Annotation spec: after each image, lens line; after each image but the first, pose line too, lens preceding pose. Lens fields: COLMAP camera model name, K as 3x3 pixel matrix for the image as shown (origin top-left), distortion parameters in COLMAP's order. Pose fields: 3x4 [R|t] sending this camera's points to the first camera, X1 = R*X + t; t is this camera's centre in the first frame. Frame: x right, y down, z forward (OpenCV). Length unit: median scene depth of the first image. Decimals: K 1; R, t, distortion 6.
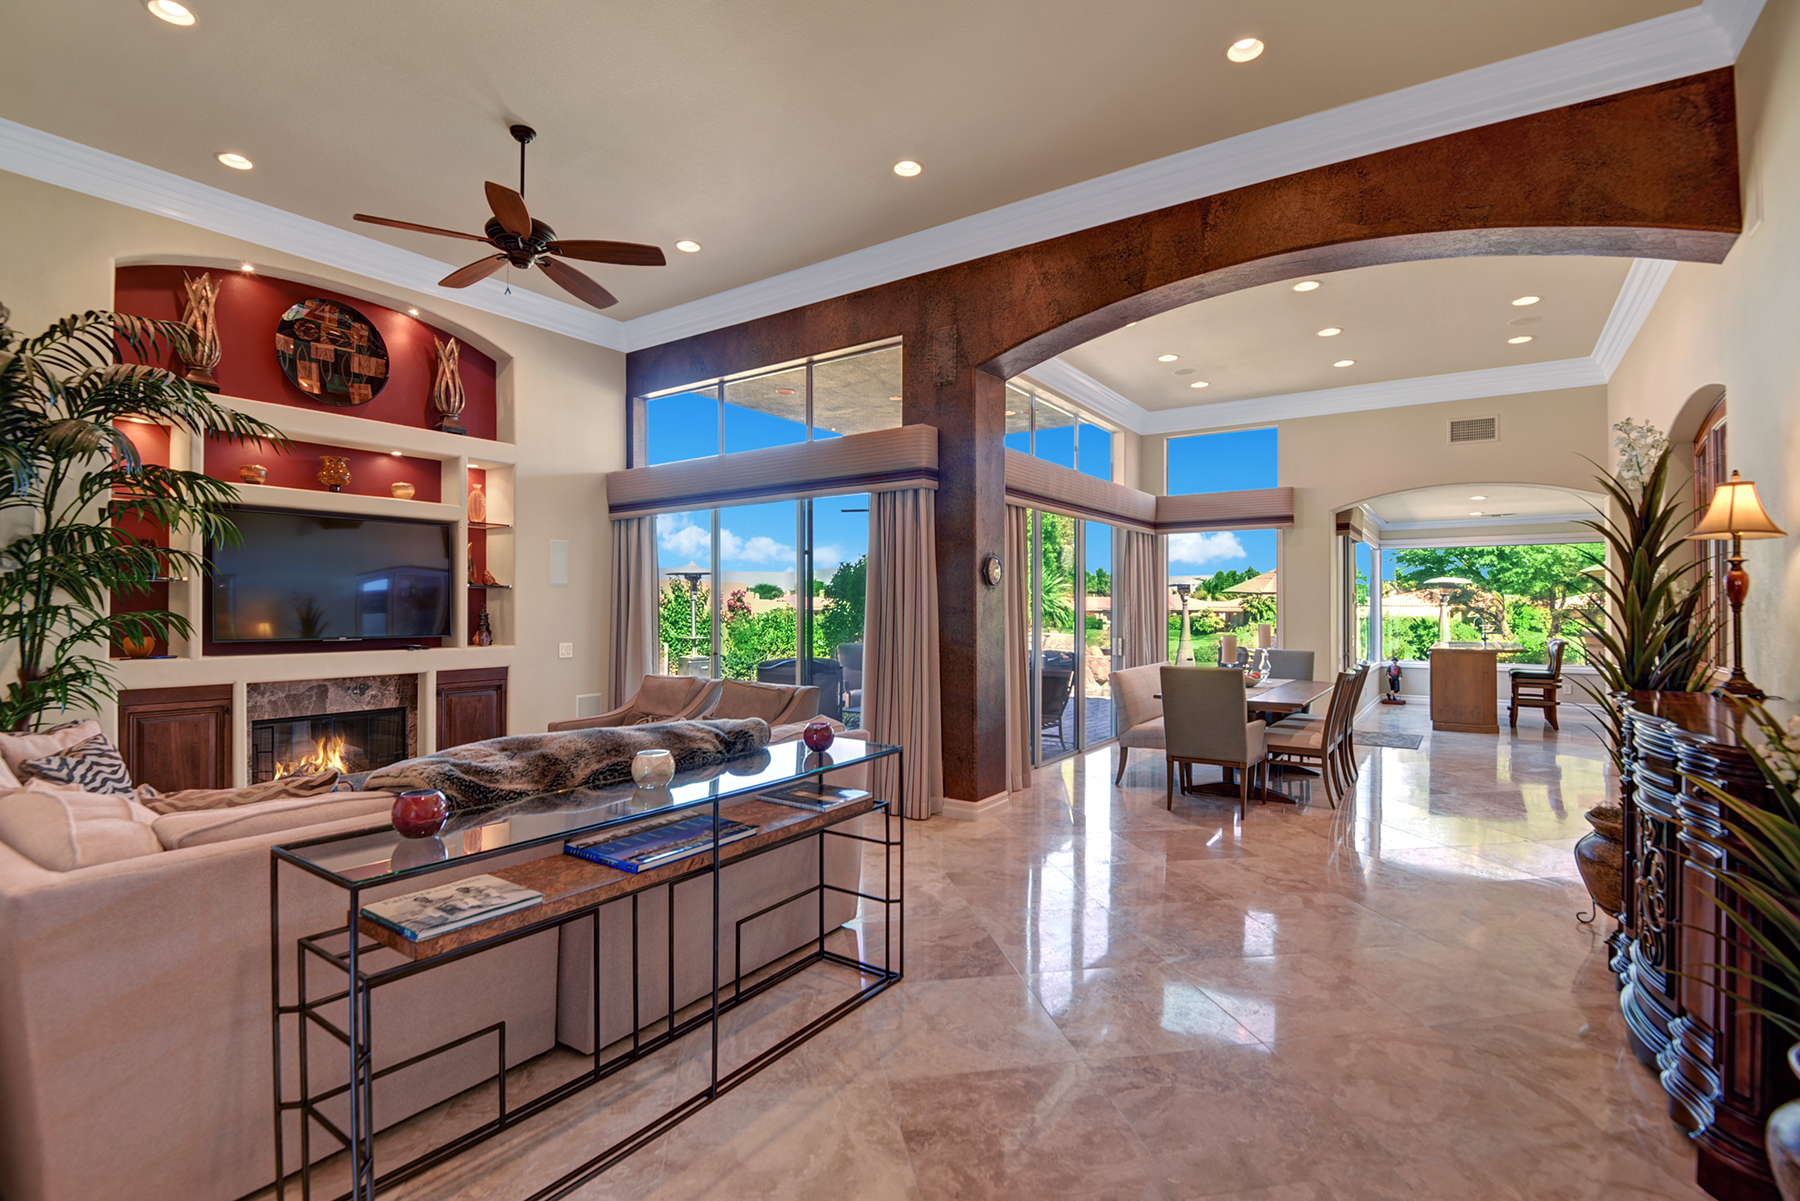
lens RADIAL K [[828.9, 0, 912.9], [0, 828.9, 591.7], [0, 0, 1]] dist [-0.000531, -0.022443]
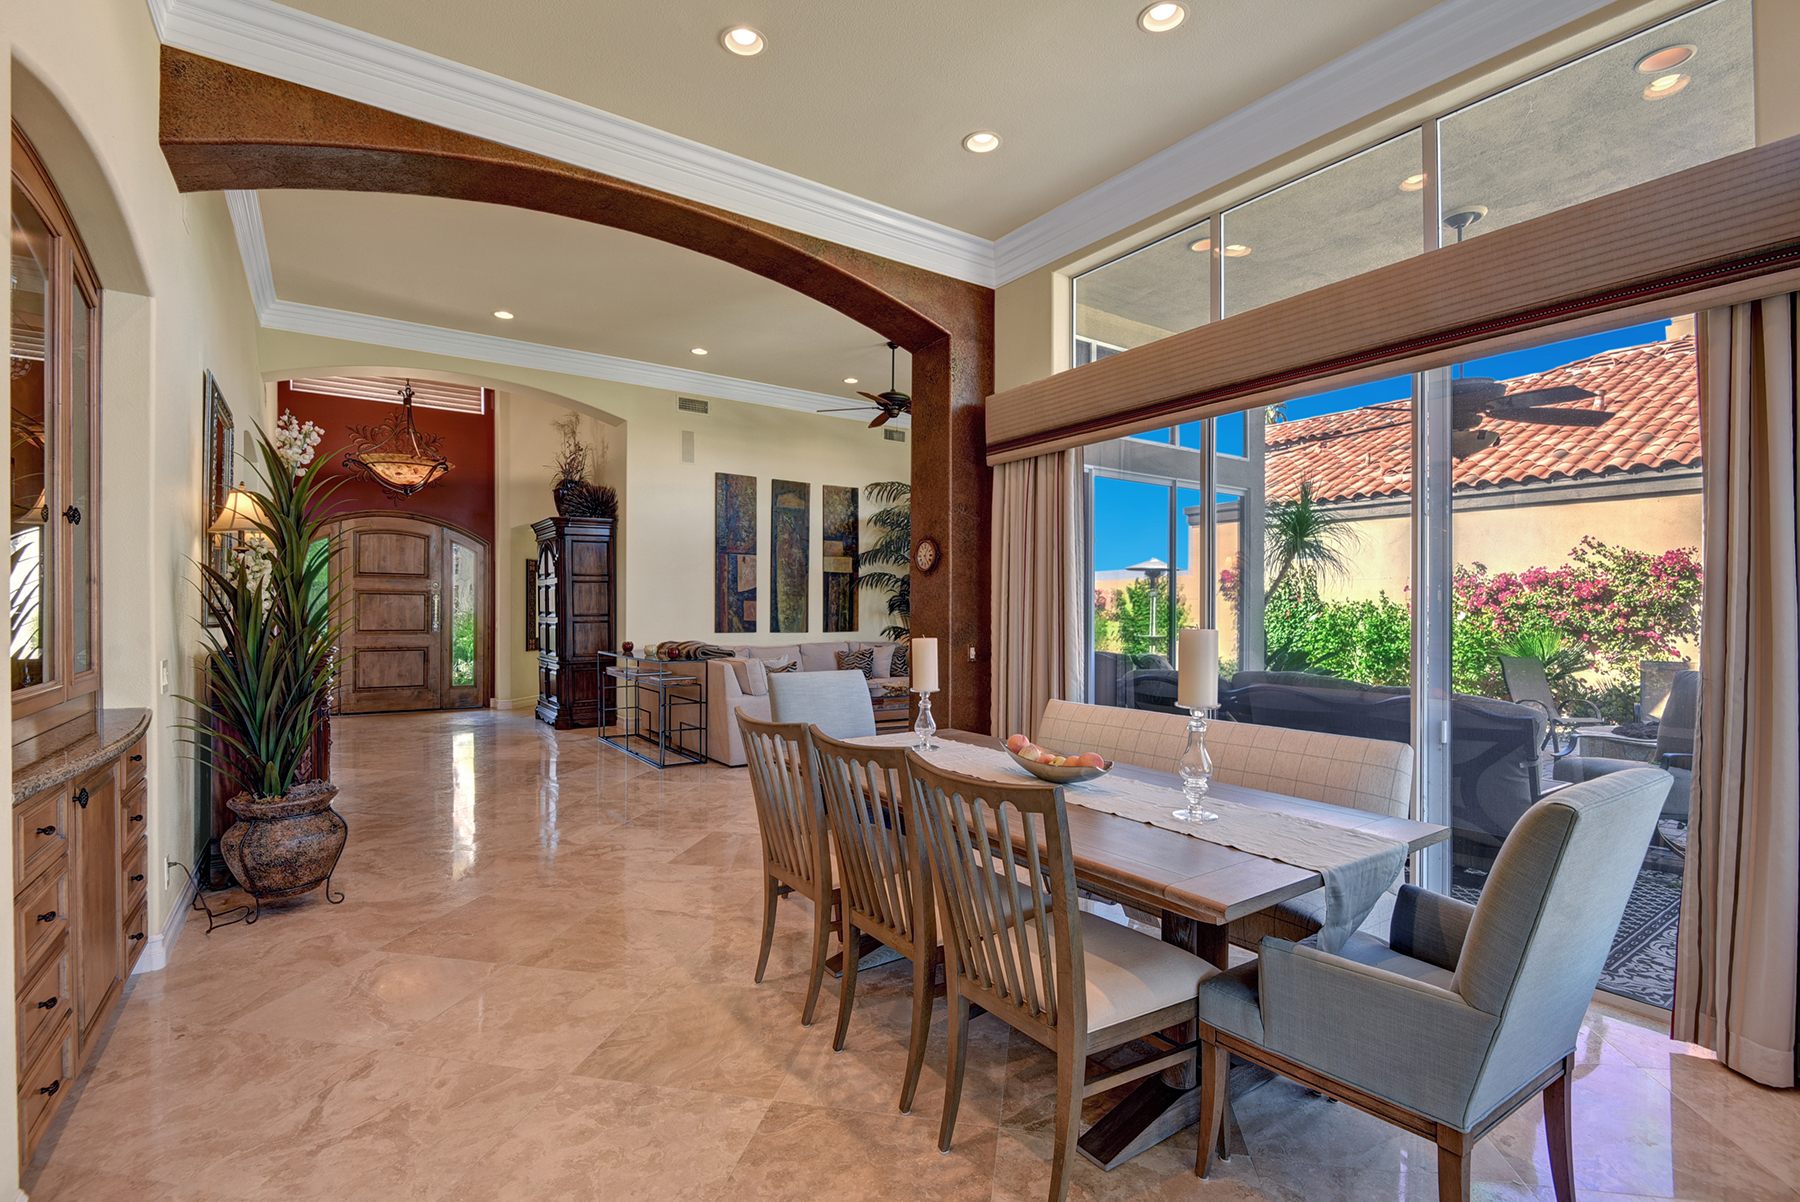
lens RADIAL K [[820.4, 0, 878.7], [0, 820.4, 601.0], [0, 0, 1]] dist [-0.004658, -0.021364]
pose [[-0.381672, -0.009005, -0.924254, 1.021526], [0.008785, 0.999872, -0.013369, 0.035999], [0.924256, -0.013222, -0.381544, 1.363023]]
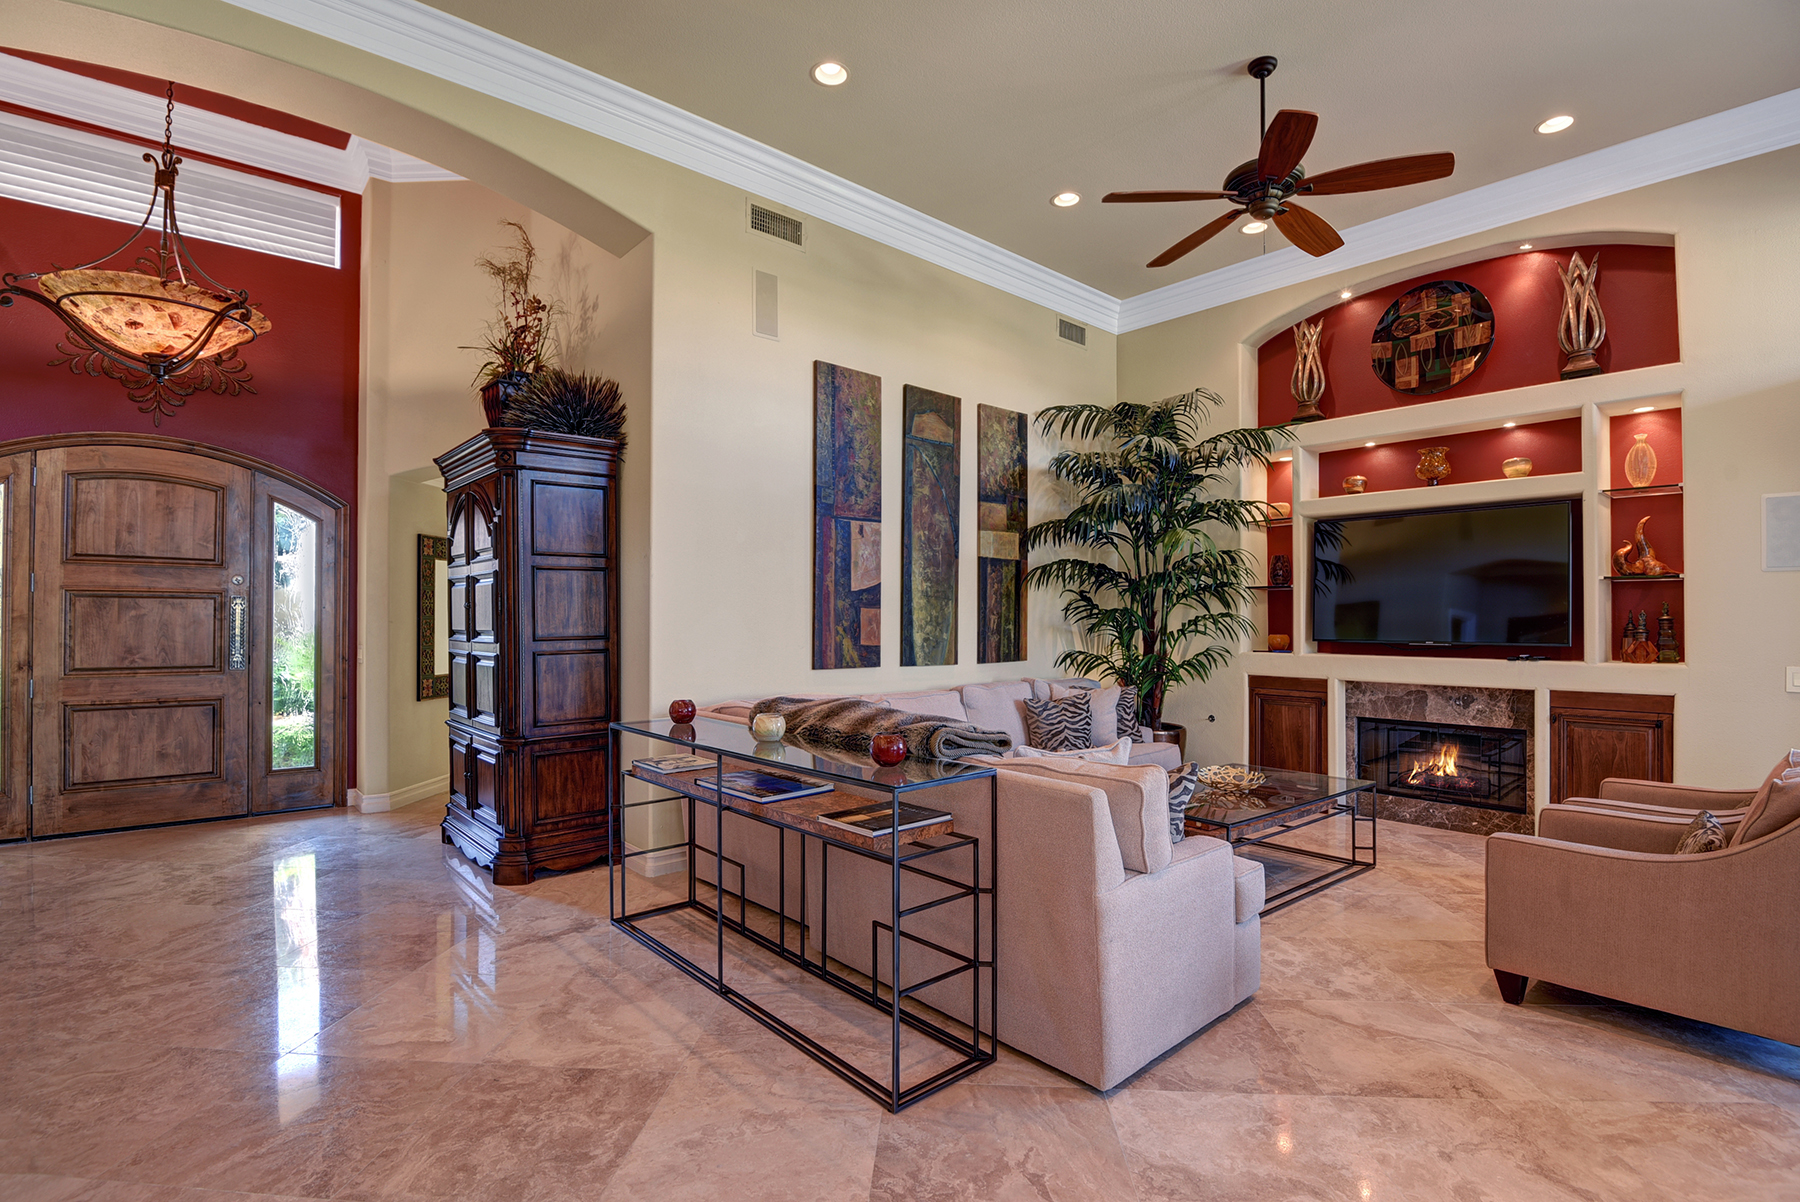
lens RADIAL K [[859.1, 0, 900.0], [0, 859.1, 601.0], [0, 0, 1]] dist [0.001426, -0.023027]
pose [[-0.262245, -0.021642, -0.964759, 0.398710], [0.013607, 0.999566, -0.026122, 0.027212], [0.964905, -0.019978, -0.261837, 0.682849]]
